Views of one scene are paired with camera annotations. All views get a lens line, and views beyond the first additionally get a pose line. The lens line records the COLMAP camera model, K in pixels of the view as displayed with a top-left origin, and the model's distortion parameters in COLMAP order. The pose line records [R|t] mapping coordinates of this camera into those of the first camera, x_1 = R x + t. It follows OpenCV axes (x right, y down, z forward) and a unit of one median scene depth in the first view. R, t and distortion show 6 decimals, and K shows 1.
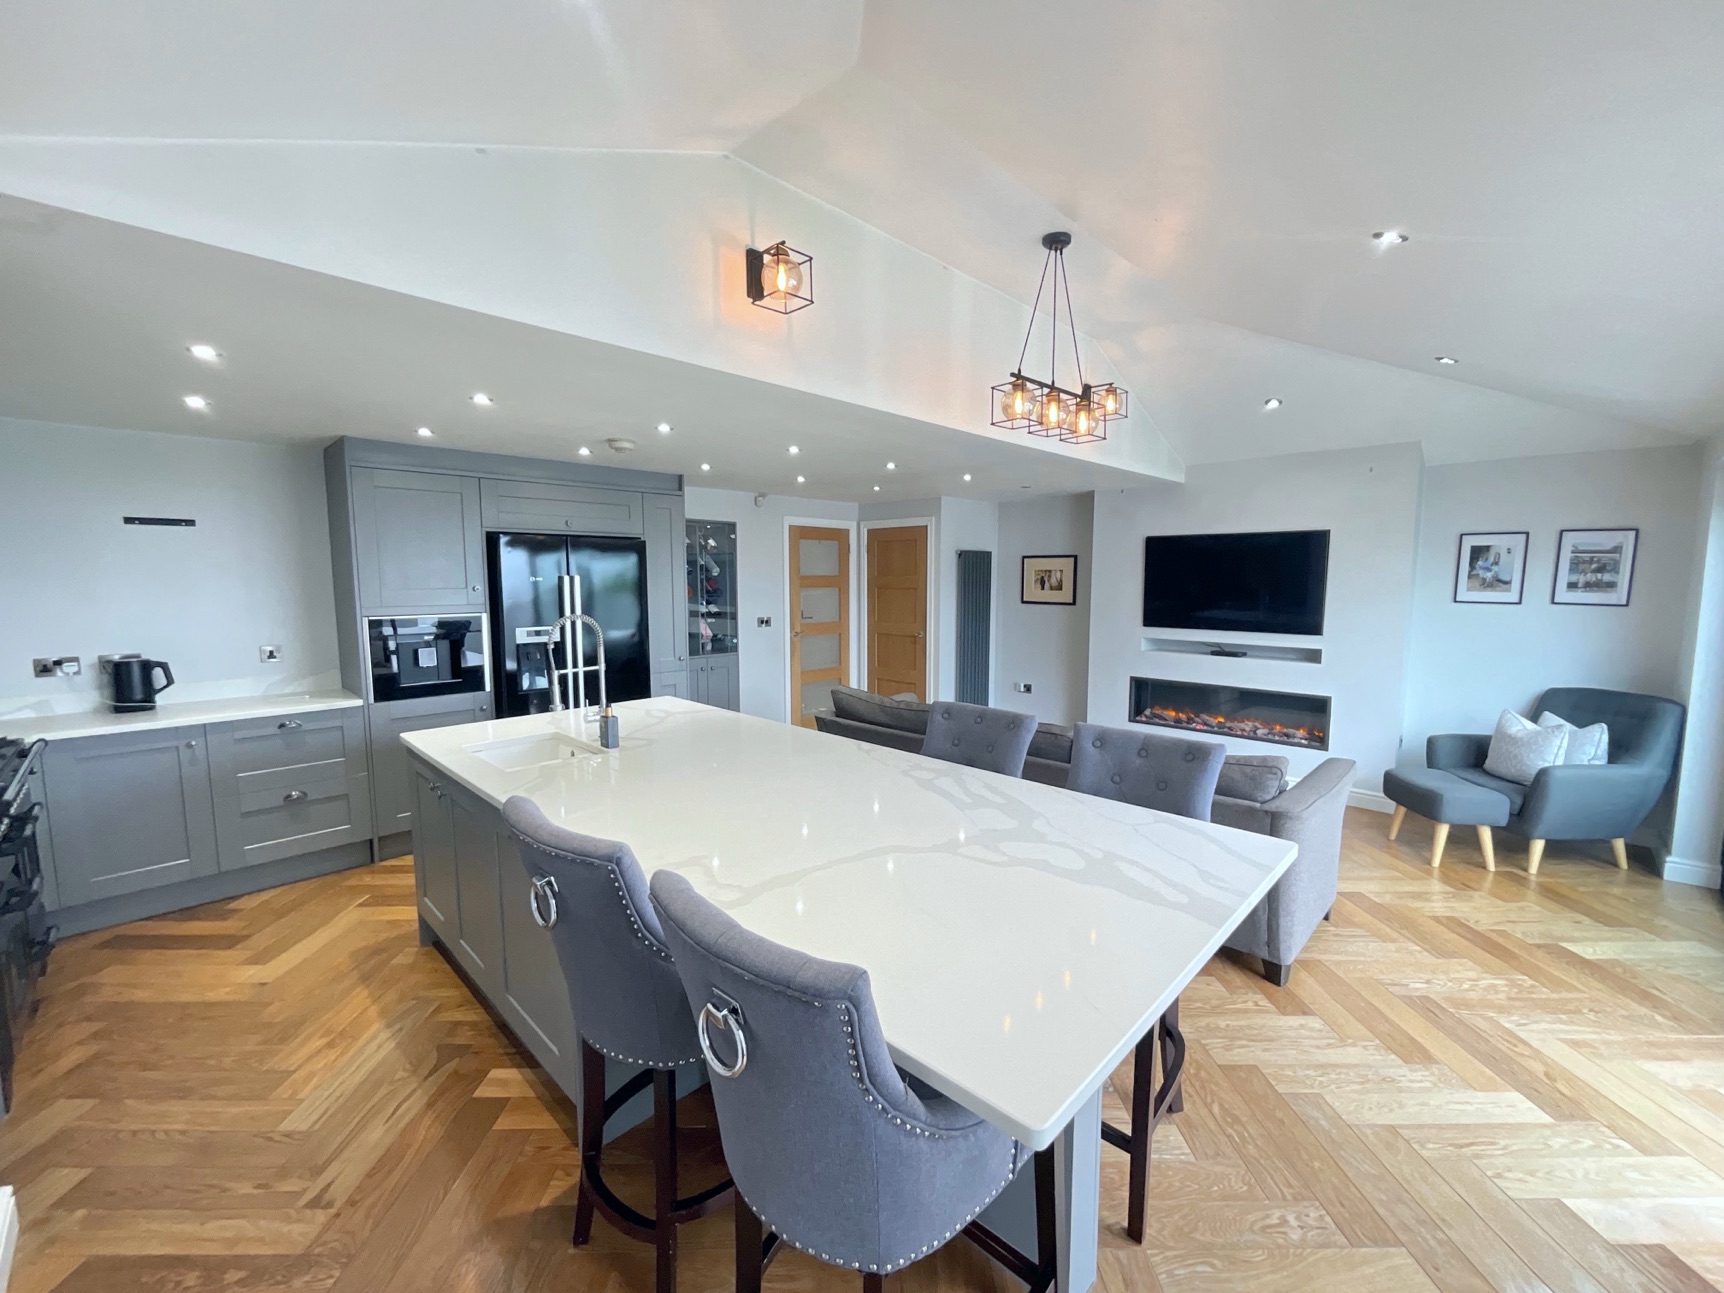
lens RADIAL K [[699.2, 0, 862.0], [0, 699.2, 646.5], [0, 0, 1]] dist [-0.003228, -0.000099]
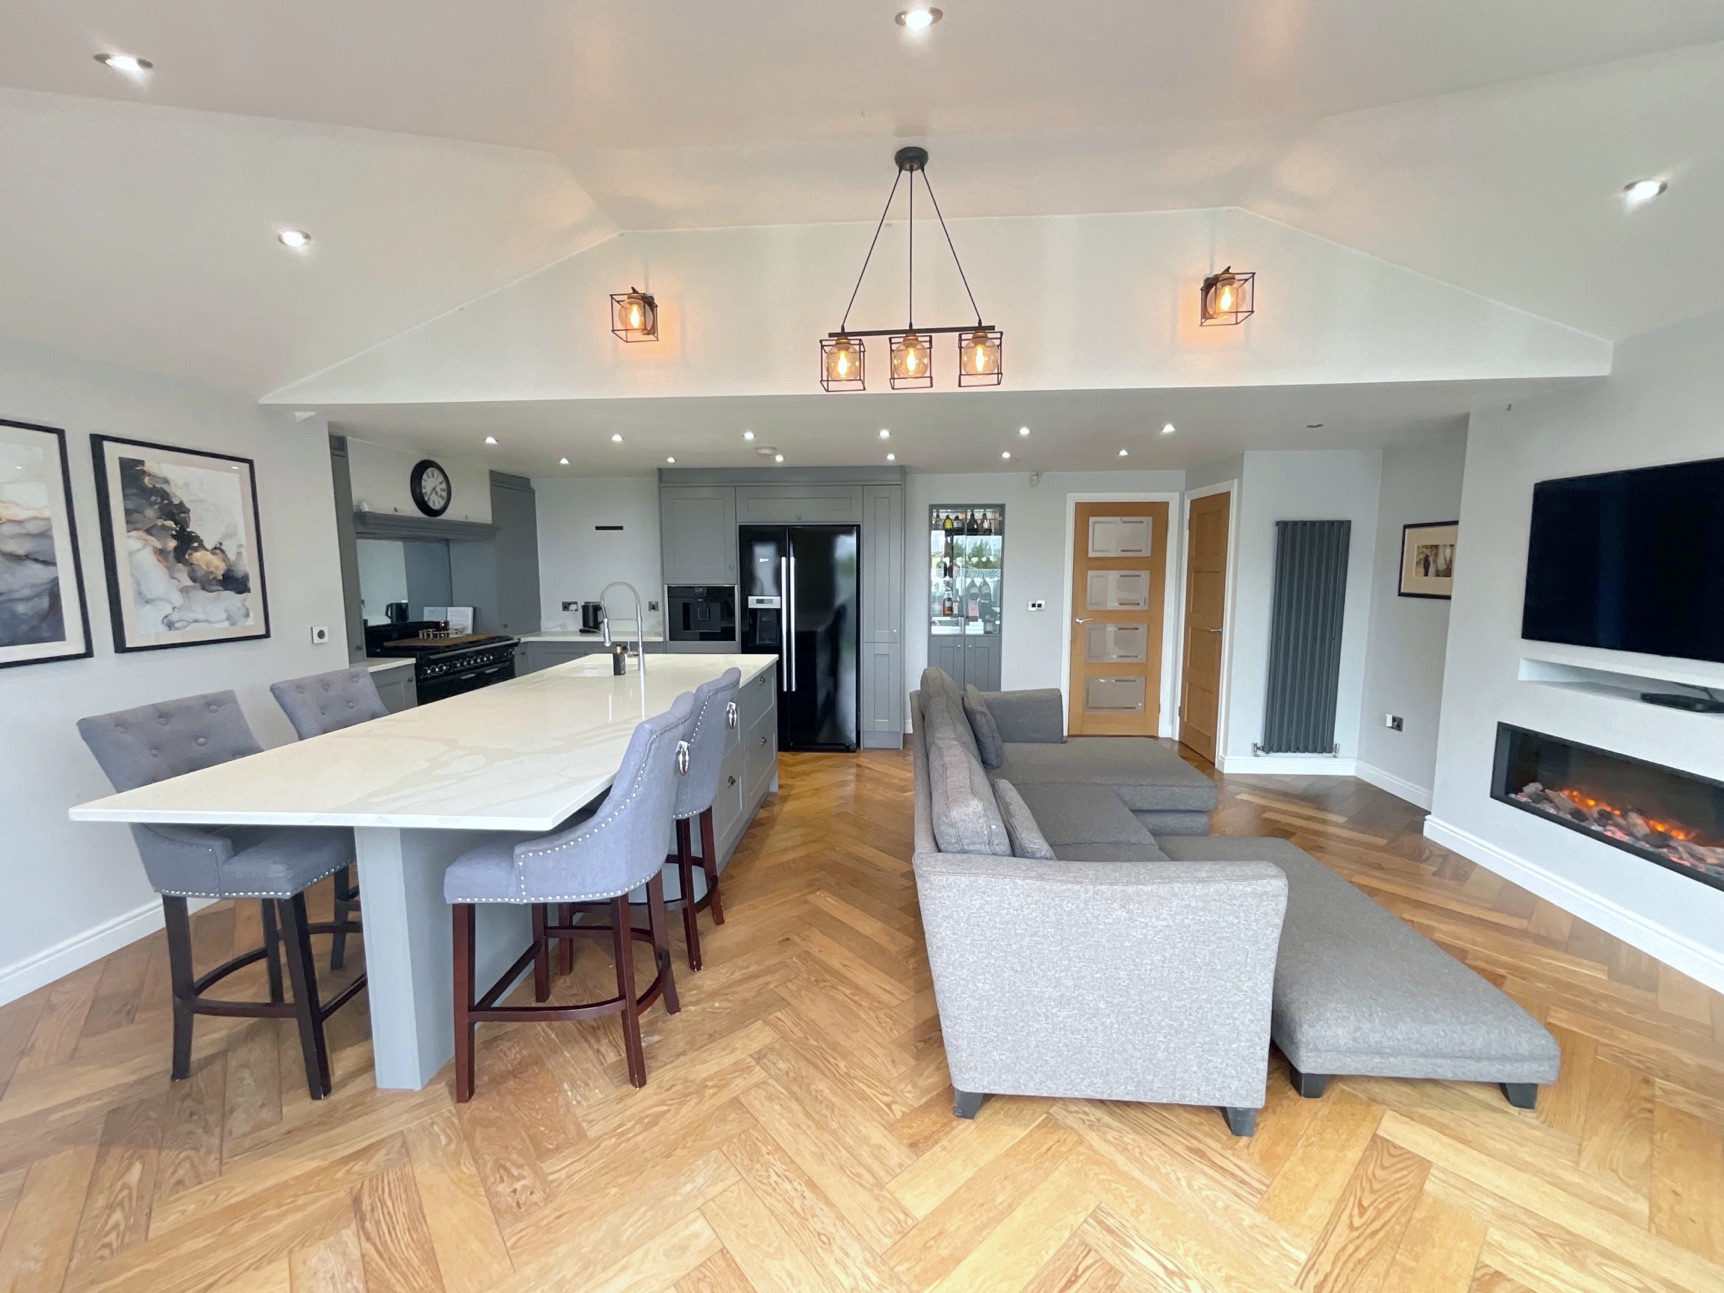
lens RADIAL K [[699.1, 0, 862.4], [0, 699.1, 650.3], [0, 0, 1]] dist [-0.002801, -0.000086]
pose [[0.647283, 0.091892, -0.756691, 0.499075], [-0.074649, 0.995577, 0.057047, -0.011954], [0.758586, 0.019561, 0.651279, 0.215117]]
